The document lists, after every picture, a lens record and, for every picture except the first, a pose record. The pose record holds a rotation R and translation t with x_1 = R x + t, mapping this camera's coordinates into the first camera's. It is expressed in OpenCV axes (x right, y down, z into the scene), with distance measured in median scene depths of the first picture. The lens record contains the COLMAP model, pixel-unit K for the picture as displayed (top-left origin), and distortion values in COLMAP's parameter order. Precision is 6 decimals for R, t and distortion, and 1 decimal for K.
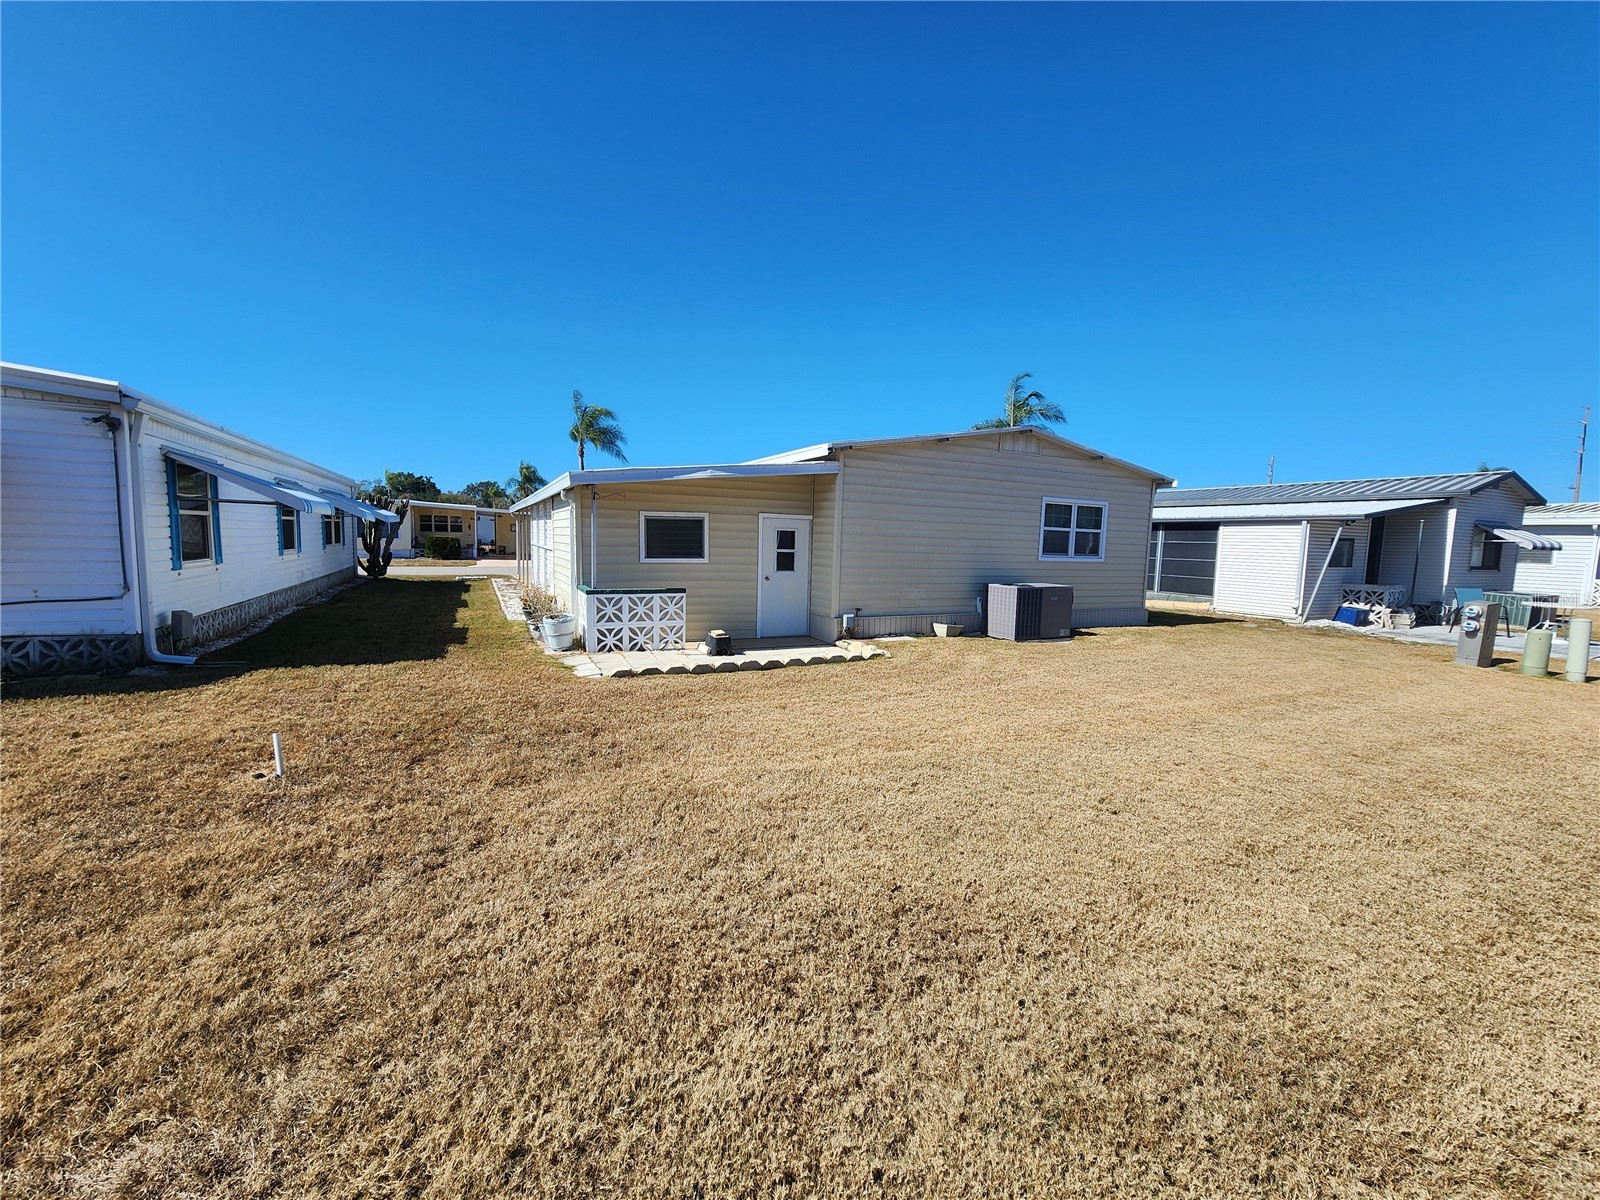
lens RADIAL K [[657.8, 0, 801.3], [0, 657.8, 600.8], [0, 0, 1]] dist [-0.001985, 0.000901]
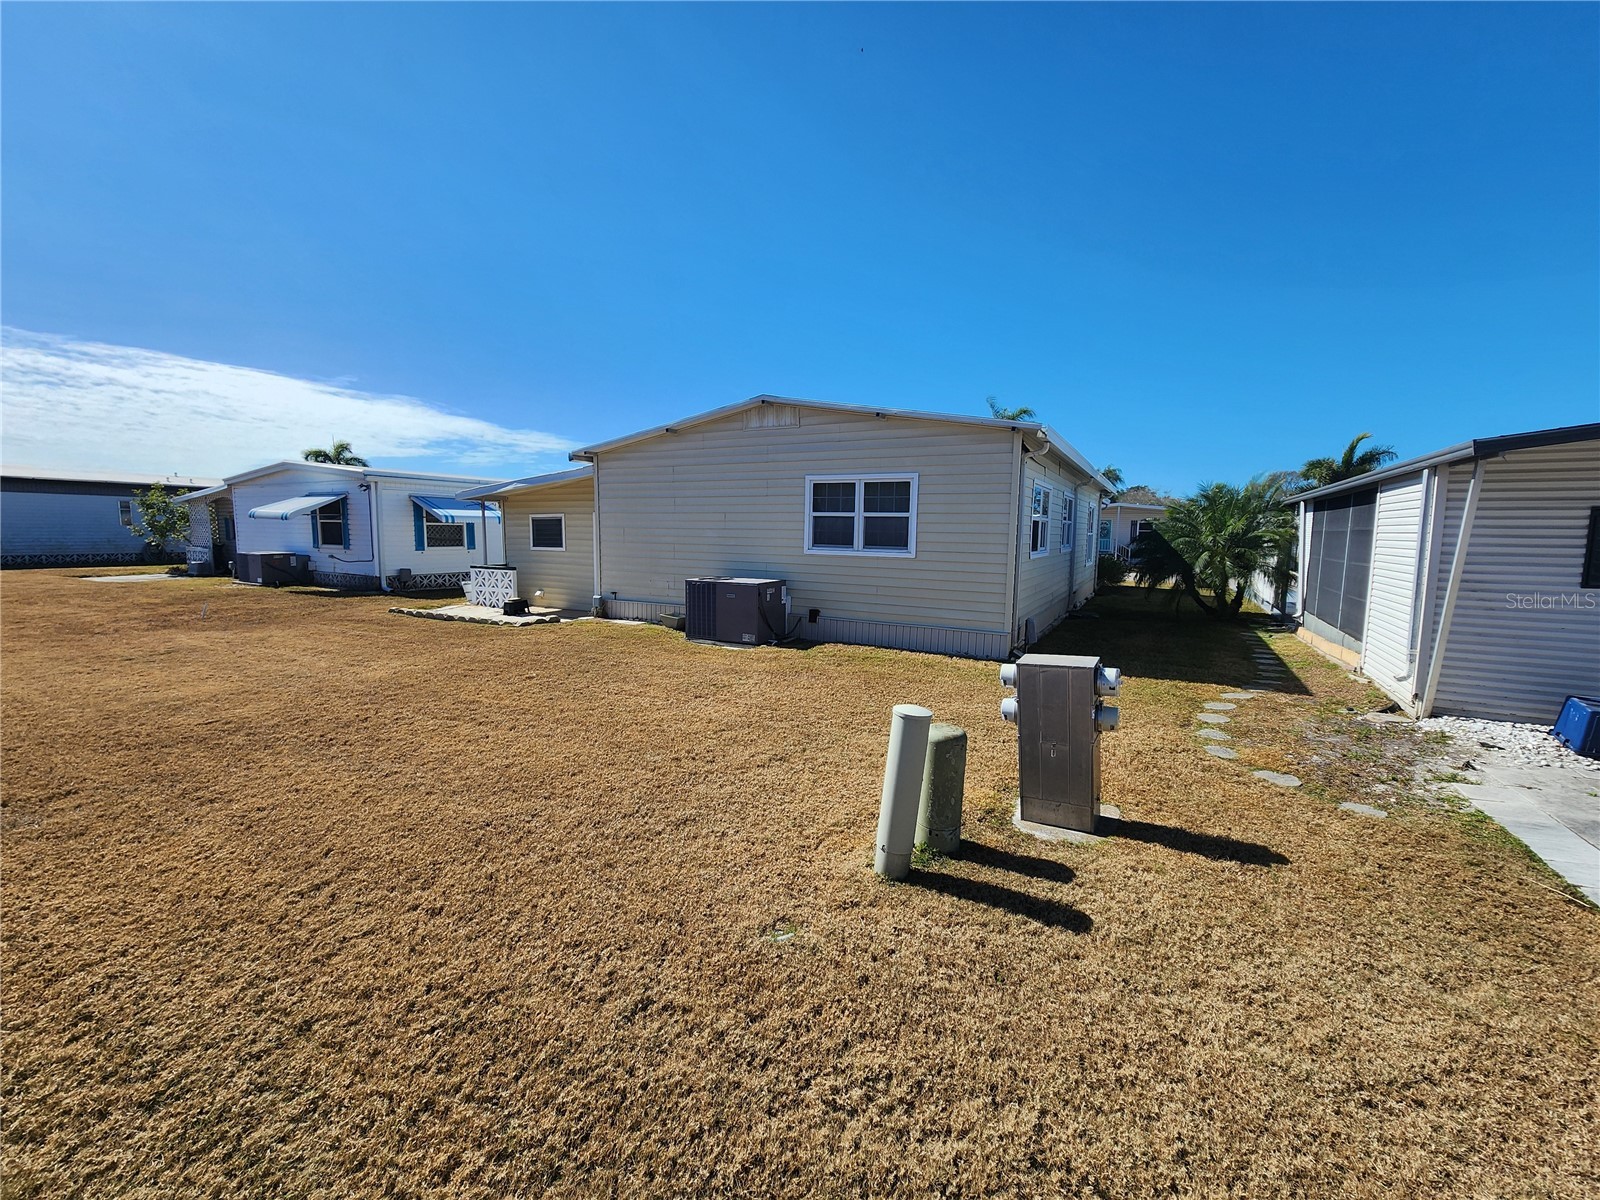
lens RADIAL K [[657.8, 0, 803.0], [0, 657.8, 600.2], [0, 0, 1]] dist [-0.001985, 0.000901]
pose [[0.577352, 0.061269, -0.814193, 1.065849], [-0.080240, 0.996611, 0.018098, -0.018672], [0.812543, 0.054882, 0.580312, 0.543673]]
